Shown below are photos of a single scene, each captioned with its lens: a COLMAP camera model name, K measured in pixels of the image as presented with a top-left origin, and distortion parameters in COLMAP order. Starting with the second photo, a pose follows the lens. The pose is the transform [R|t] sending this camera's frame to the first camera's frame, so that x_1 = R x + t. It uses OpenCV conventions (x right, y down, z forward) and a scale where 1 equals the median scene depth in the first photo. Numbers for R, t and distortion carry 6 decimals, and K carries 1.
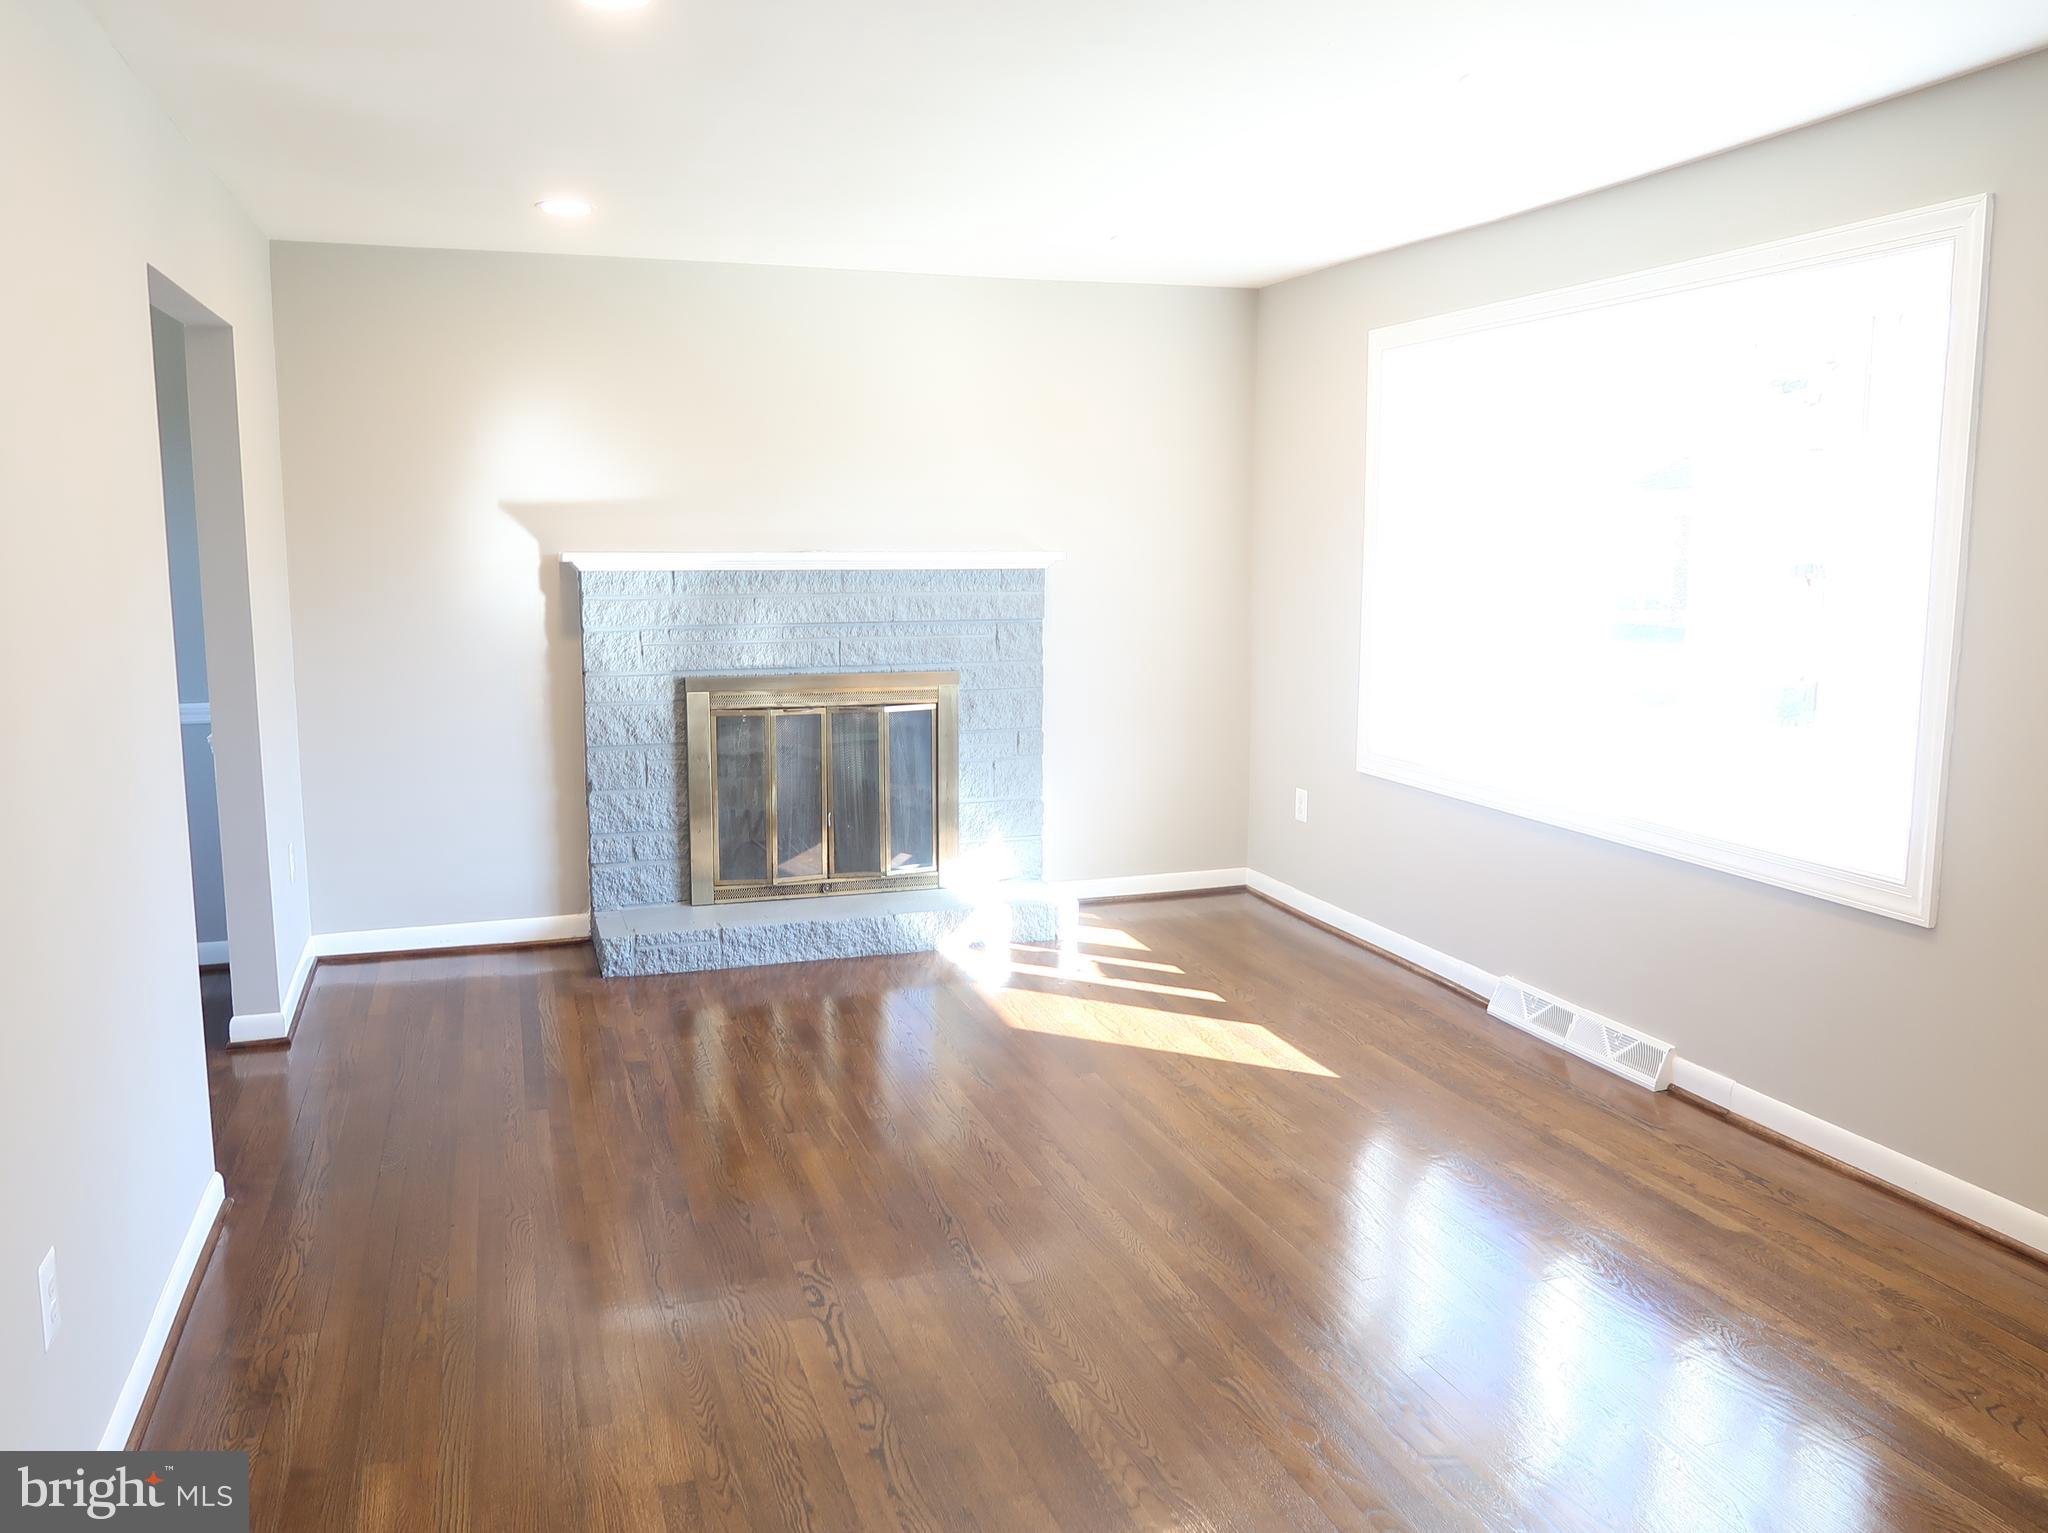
lens RADIAL K [[1597.8, 0, 1031.7], [0, 1597.8, 759.8], [0, 0, 1]] dist [-0.021664, 0.015121]
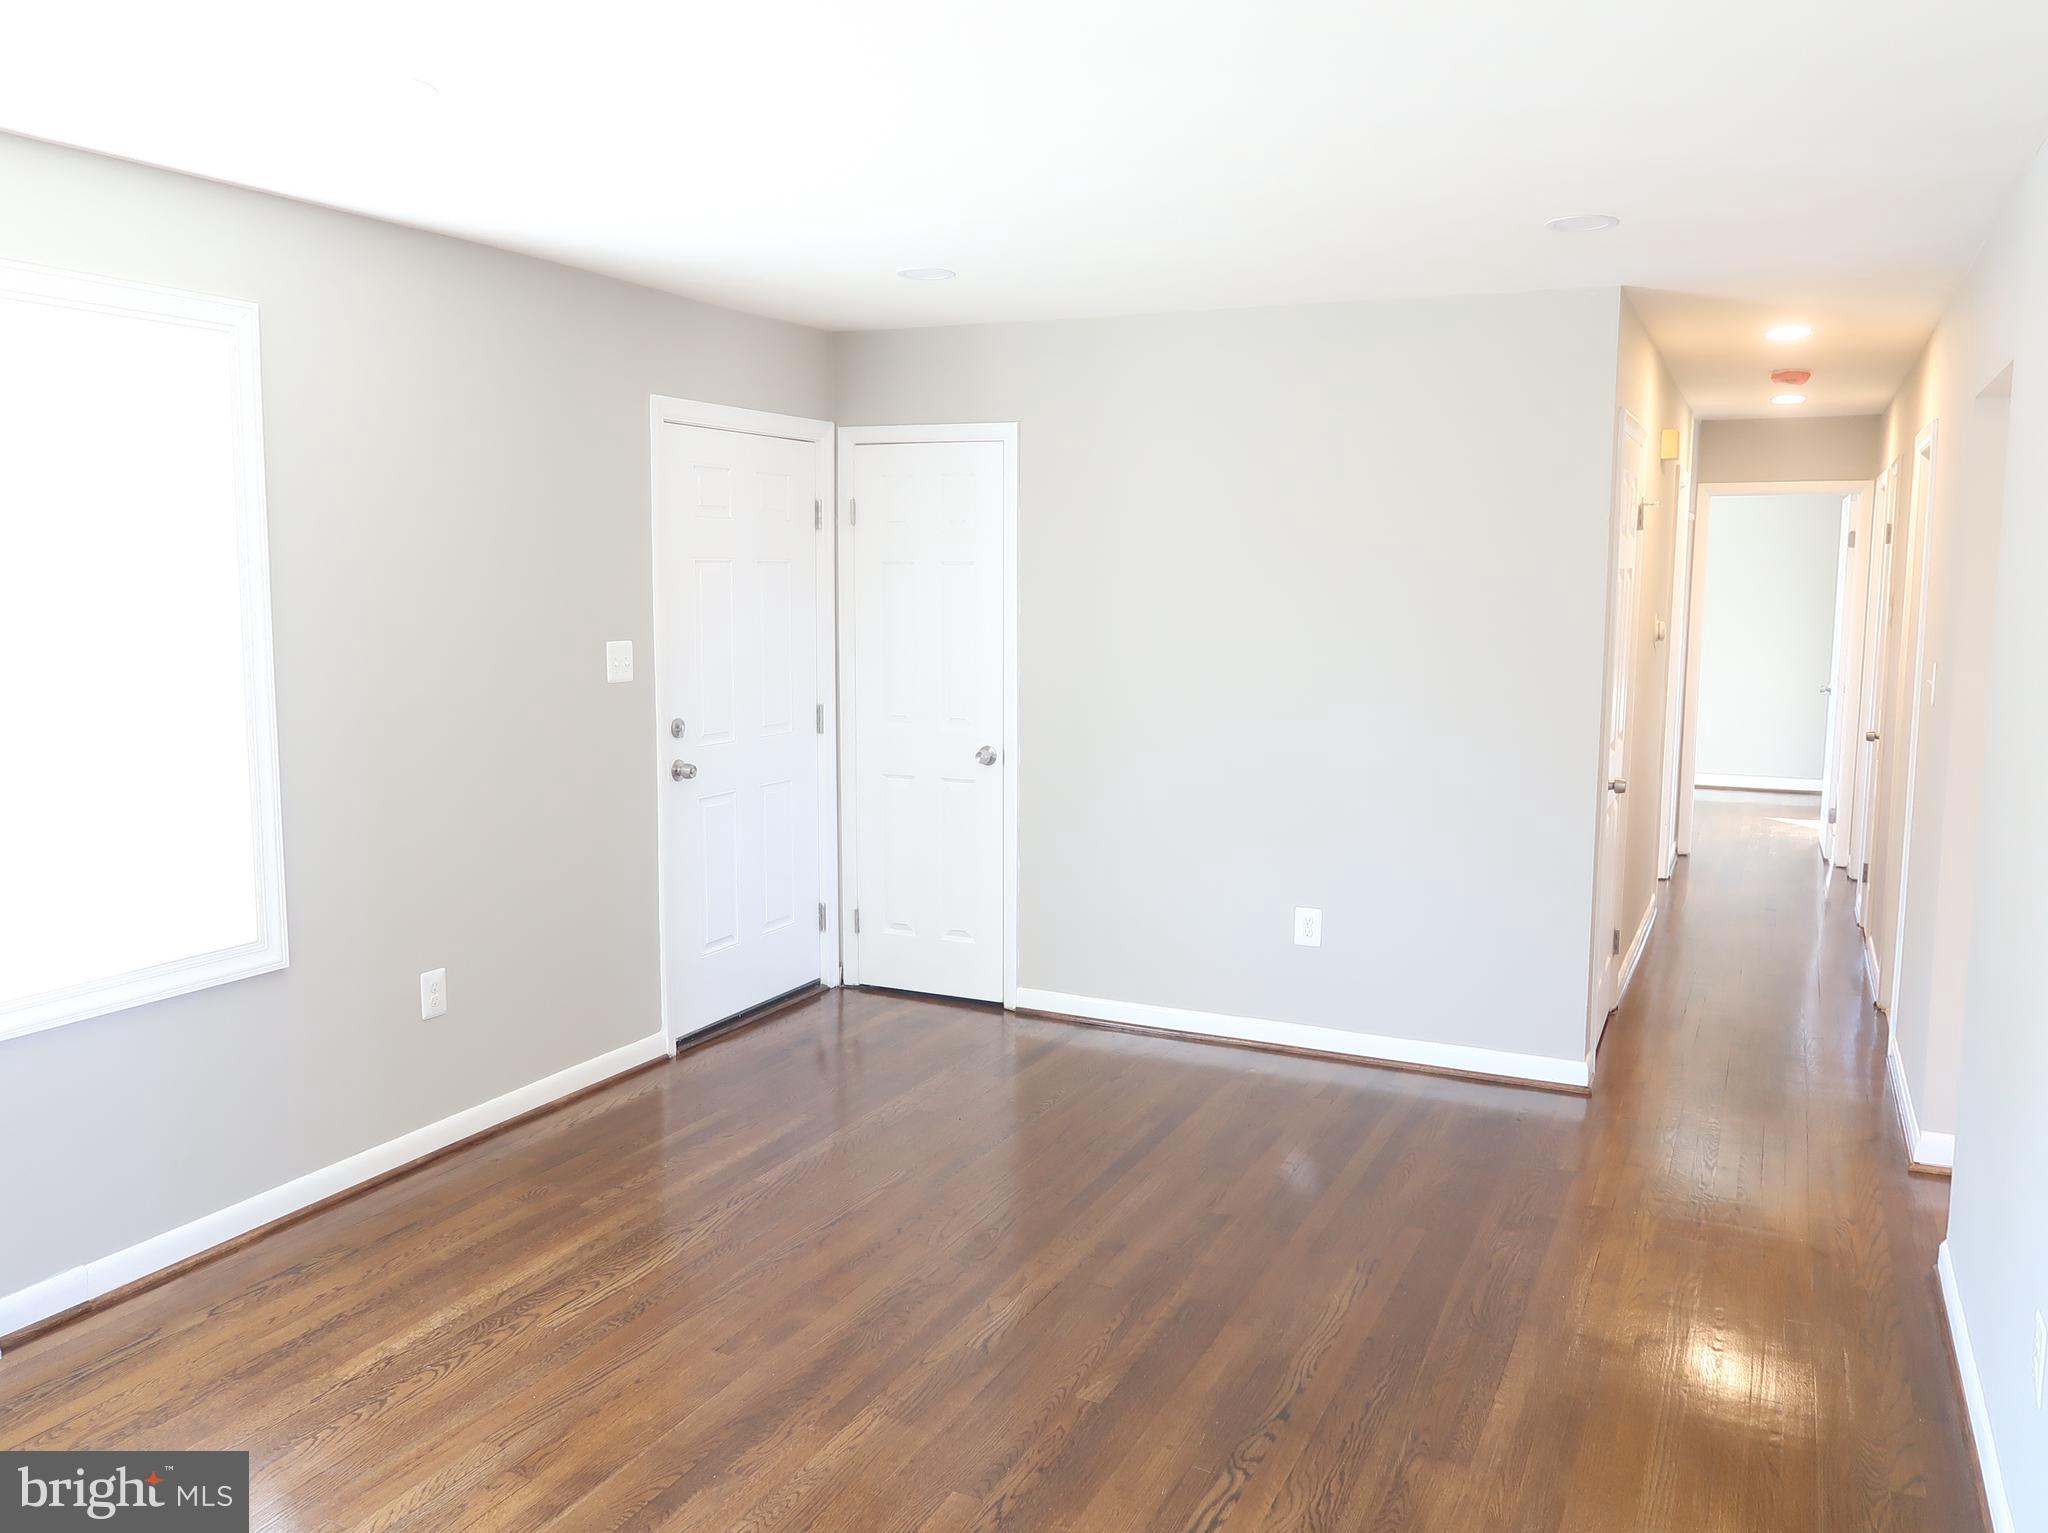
lens RADIAL K [[1597.8, 0, 1032.5], [0, 1597.8, 773.2], [0, 0, 1]] dist [-0.021664, 0.015121]
pose [[-0.724381, -0.083556, 0.684317, -0.648484], [0.088197, 0.973239, 0.212194, -0.251809], [-0.683735, 0.214064, -0.697627, 1.658341]]
